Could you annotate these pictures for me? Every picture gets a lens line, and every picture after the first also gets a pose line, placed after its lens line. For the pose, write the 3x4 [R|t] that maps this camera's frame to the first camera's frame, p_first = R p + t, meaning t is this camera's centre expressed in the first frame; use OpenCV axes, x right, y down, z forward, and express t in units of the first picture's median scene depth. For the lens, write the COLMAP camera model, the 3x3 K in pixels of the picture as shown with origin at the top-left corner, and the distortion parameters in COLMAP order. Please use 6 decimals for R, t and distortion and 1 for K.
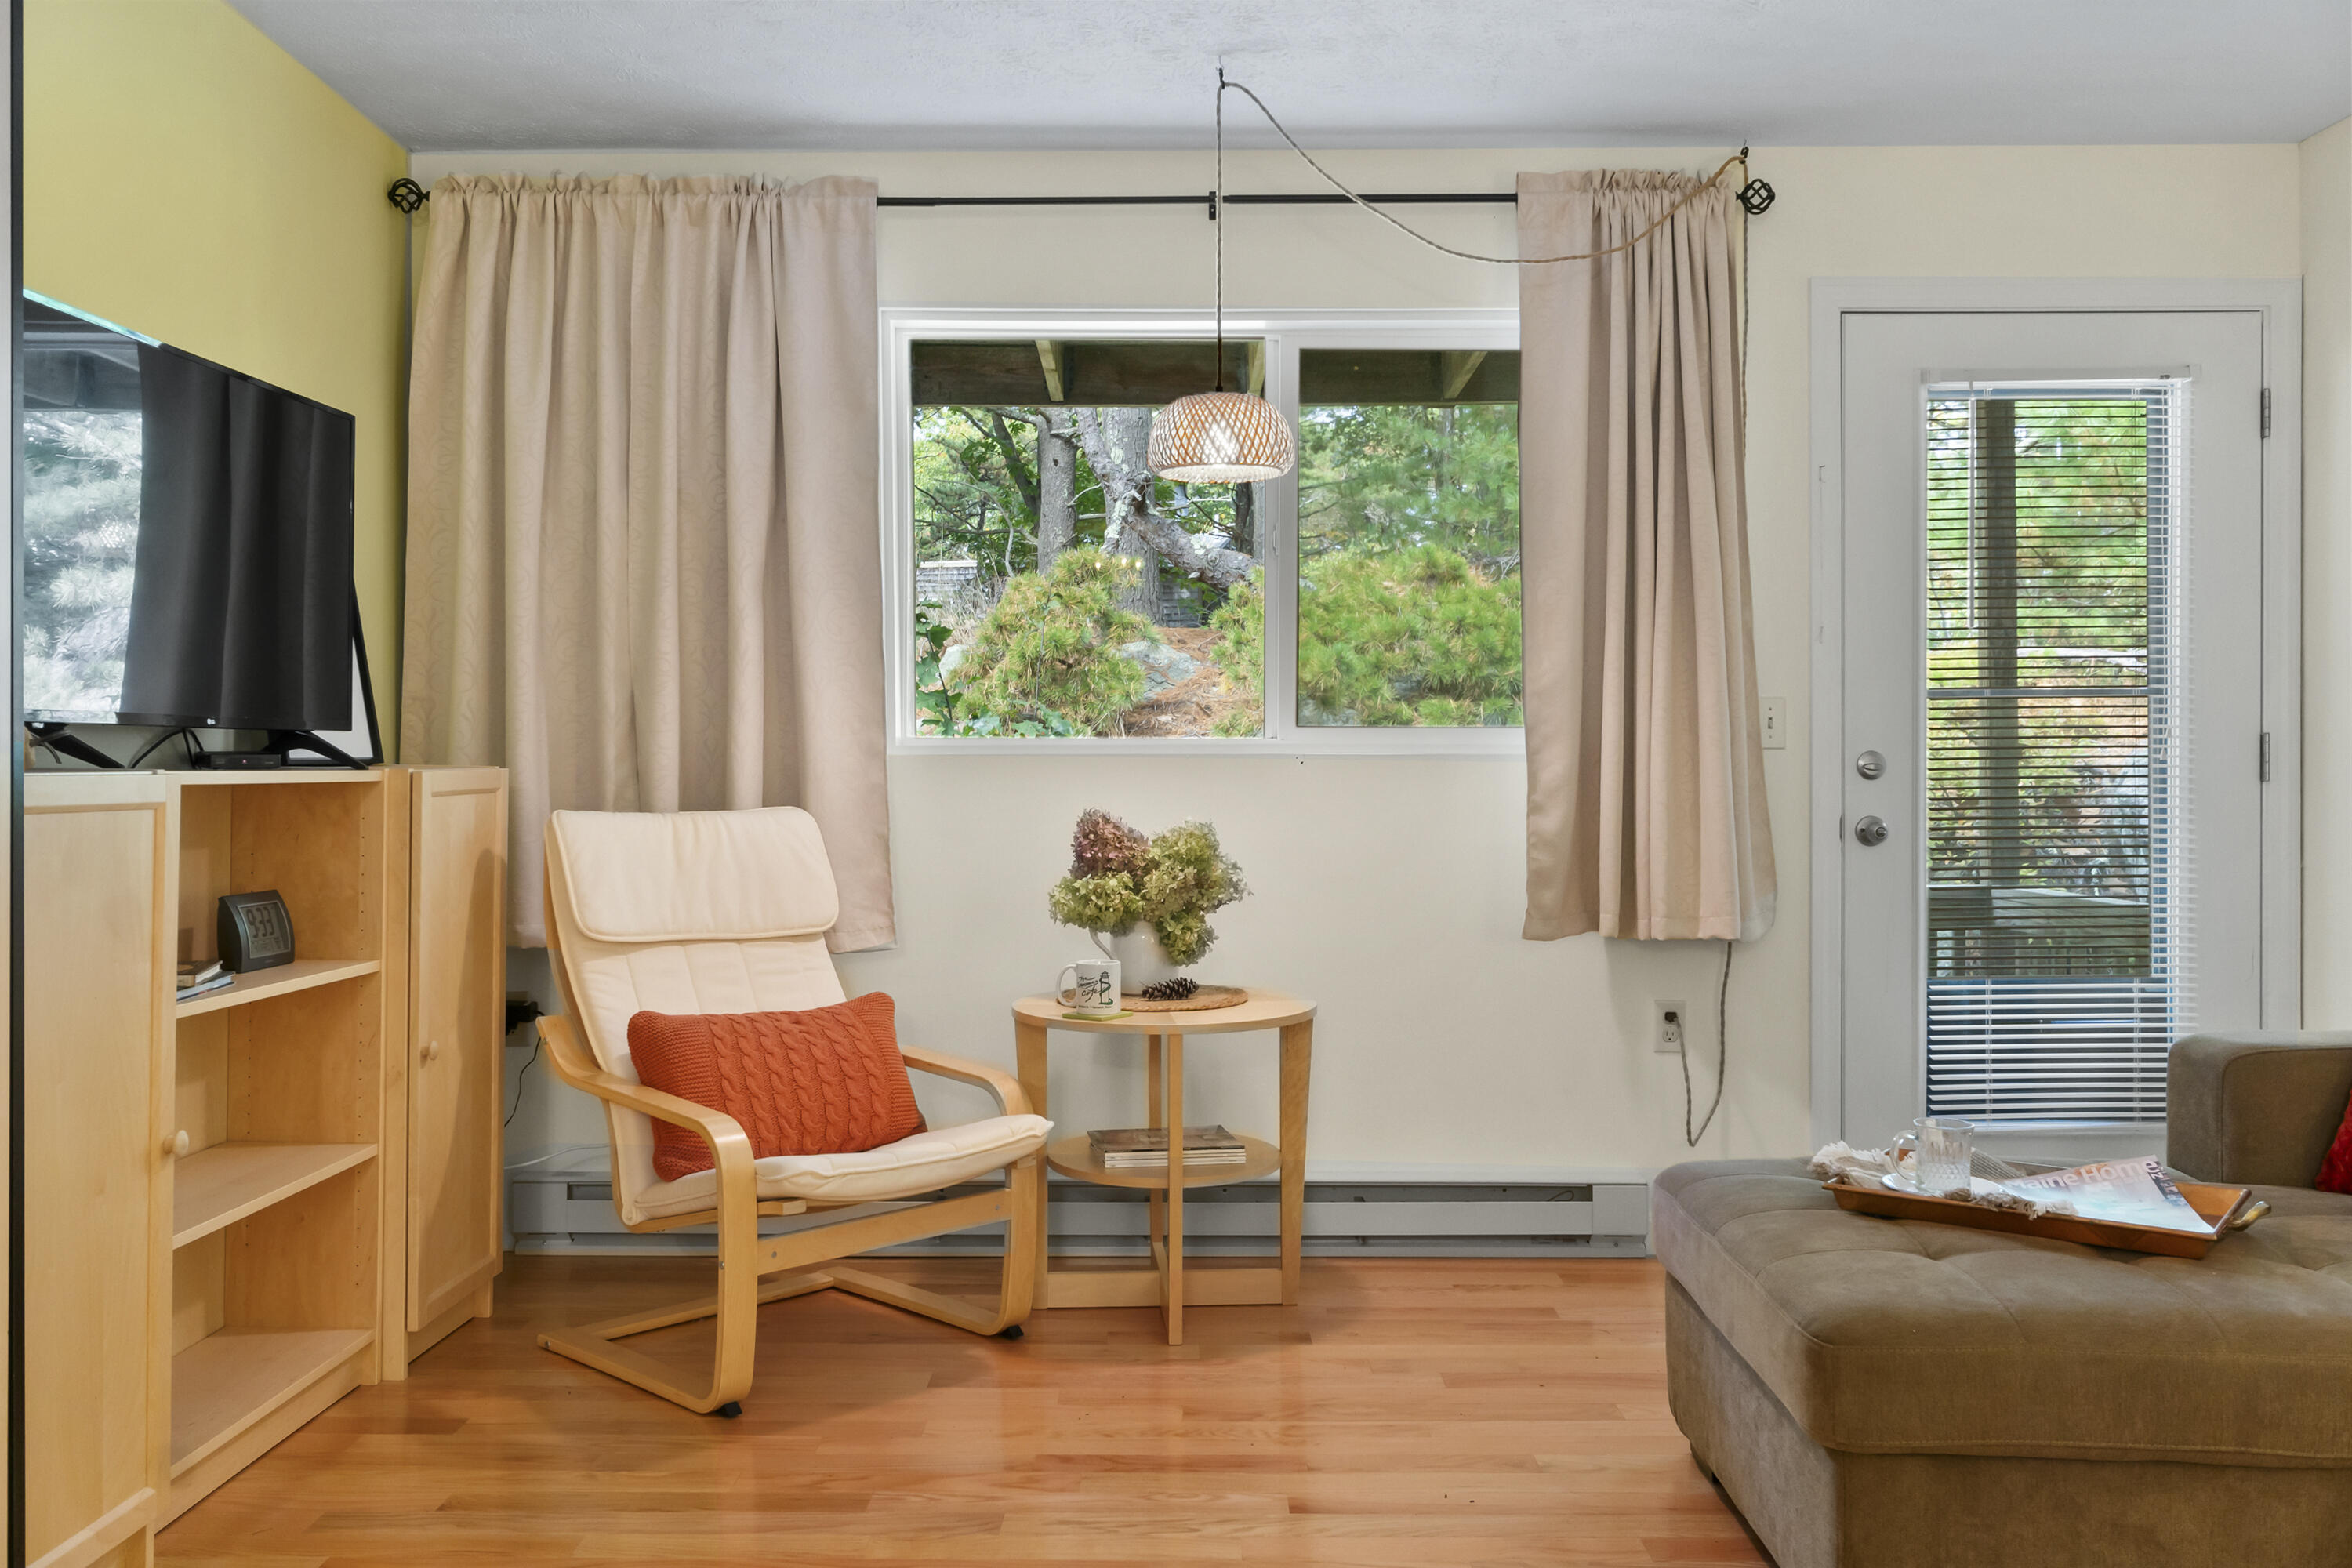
lens RADIAL K [[1856.4, 0, 1179.6], [0, 1856.4, 733.1], [0, 0, 1]] dist [0.005798, 0.001385]
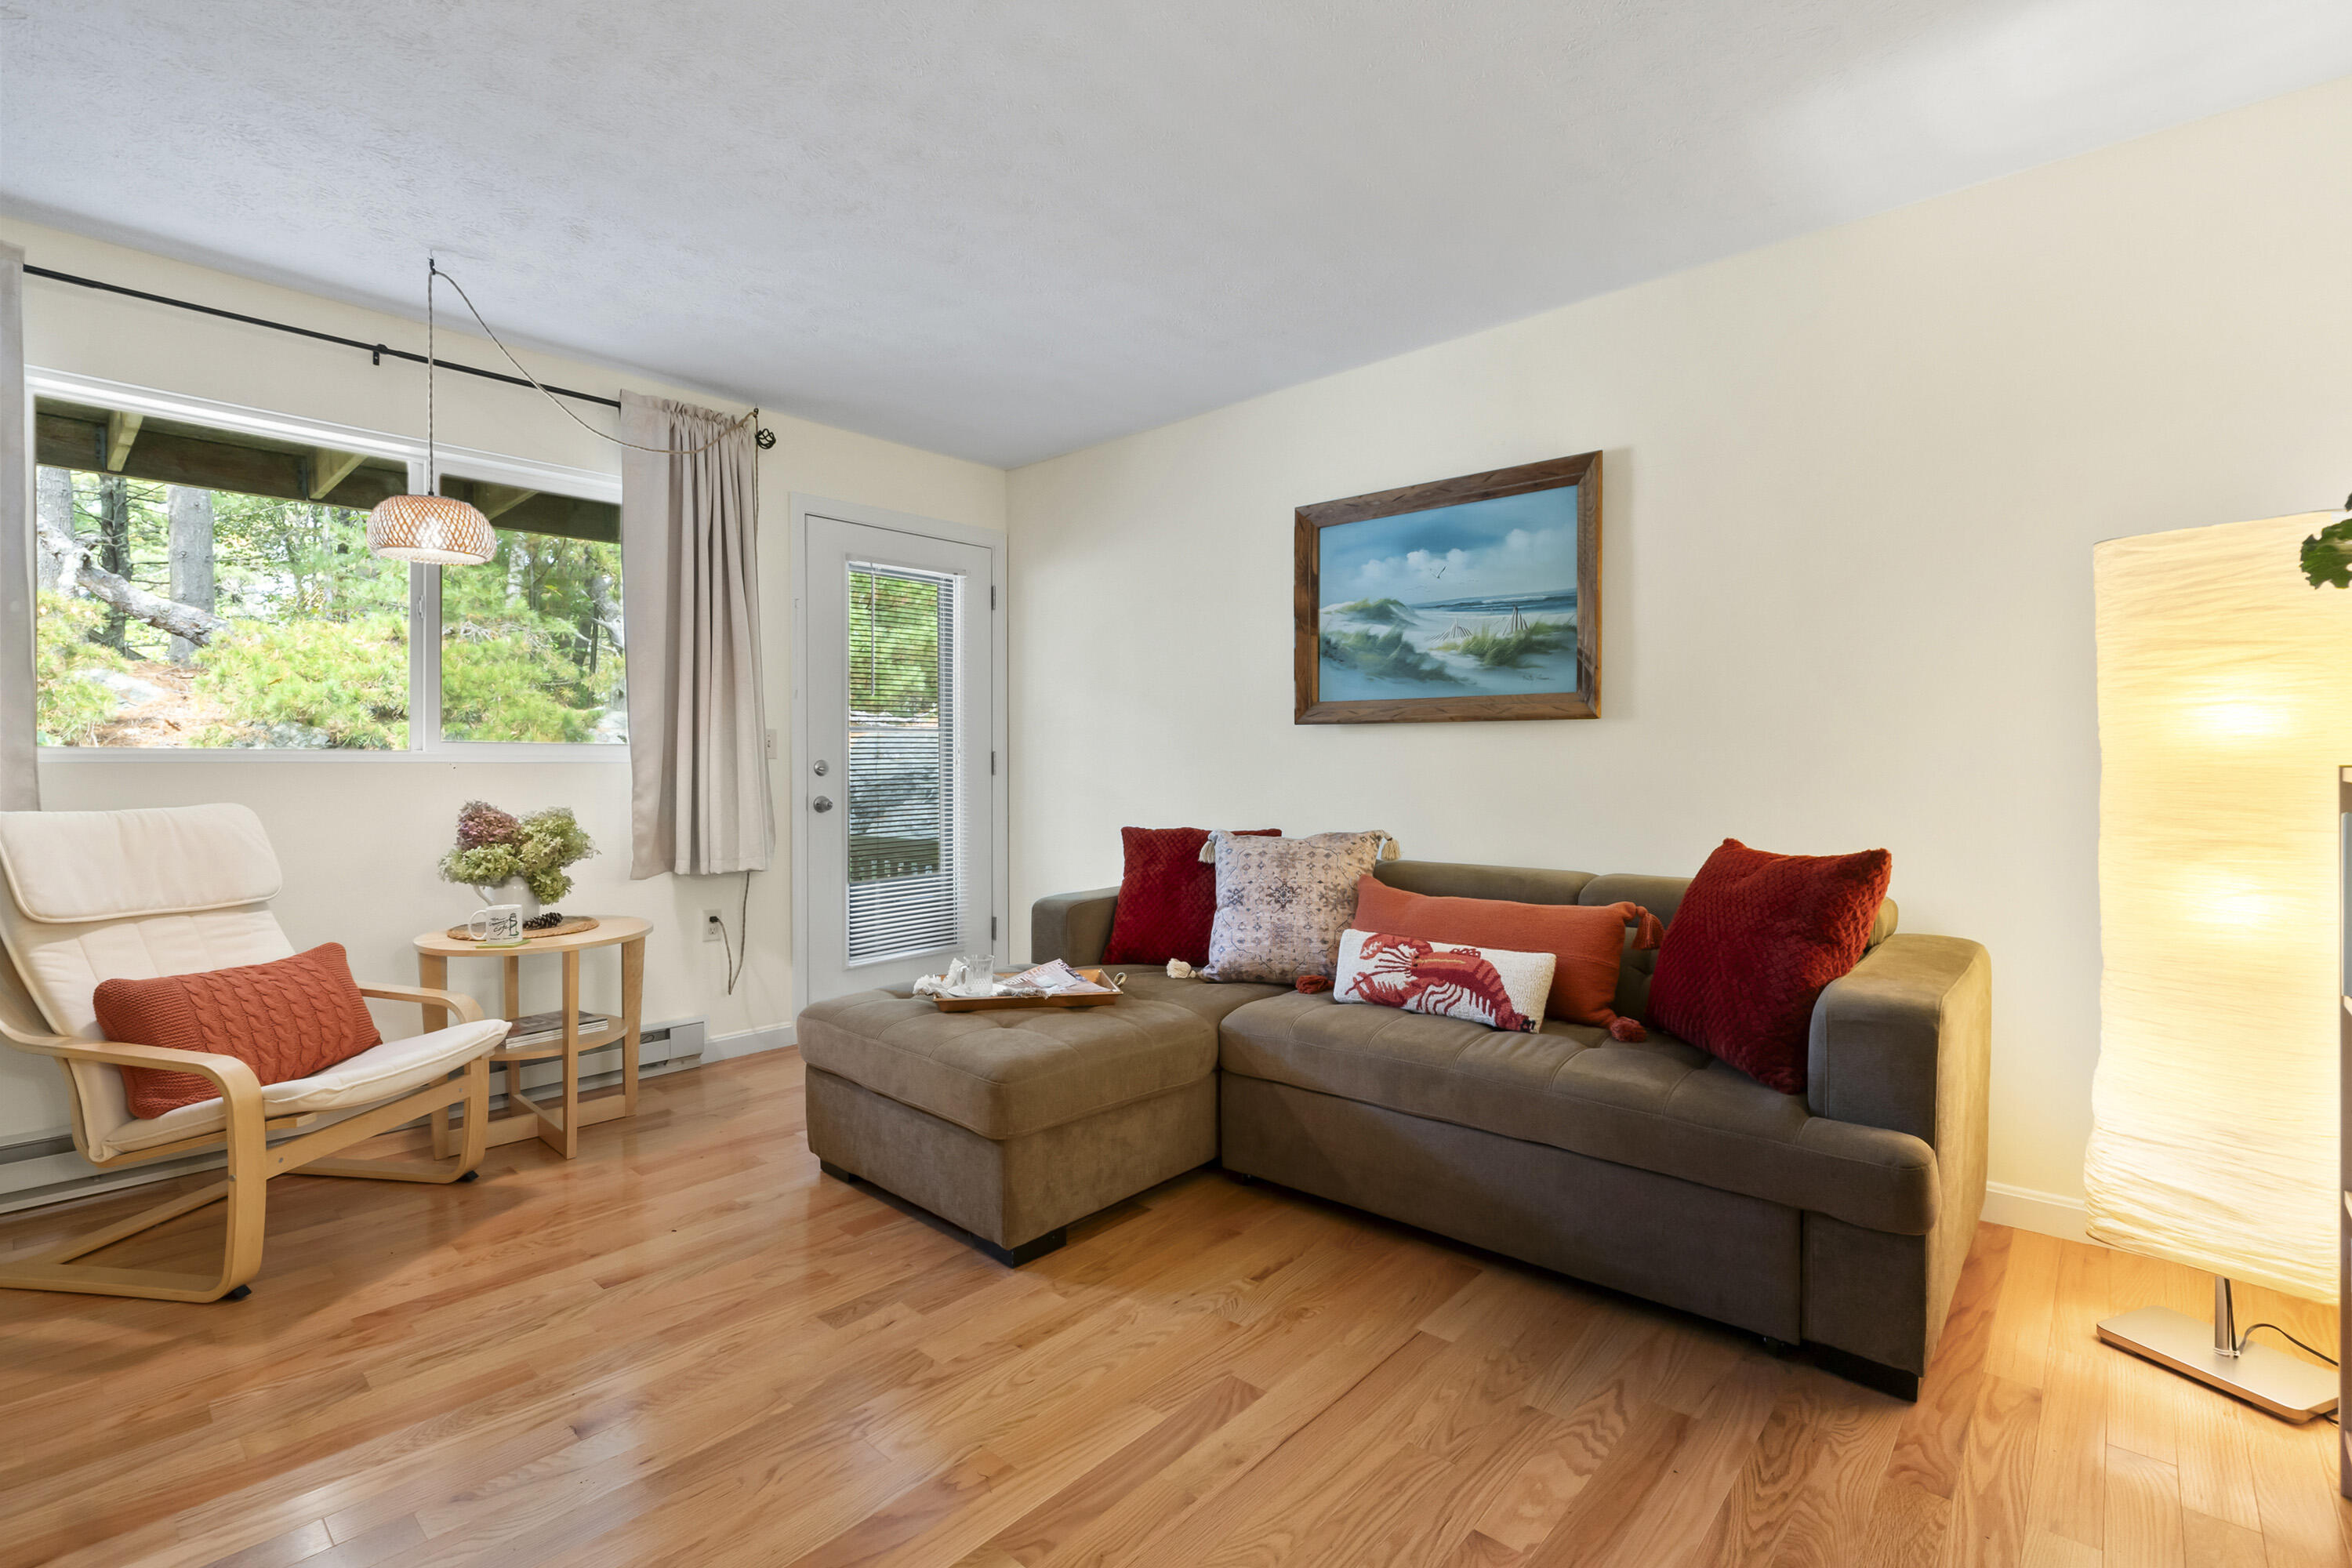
lens RADIAL K [[1084.0, 0, 1176.0], [0, 1084.0, 784.0], [0, 0, 1]] dist [0.018586, -0.000119]
pose [[0.686933, -0.011477, 0.726630, -0.283921], [-0.009858, 0.999636, 0.025108, 0.002729], [-0.726654, -0.024411, 0.686570, 0.042956]]
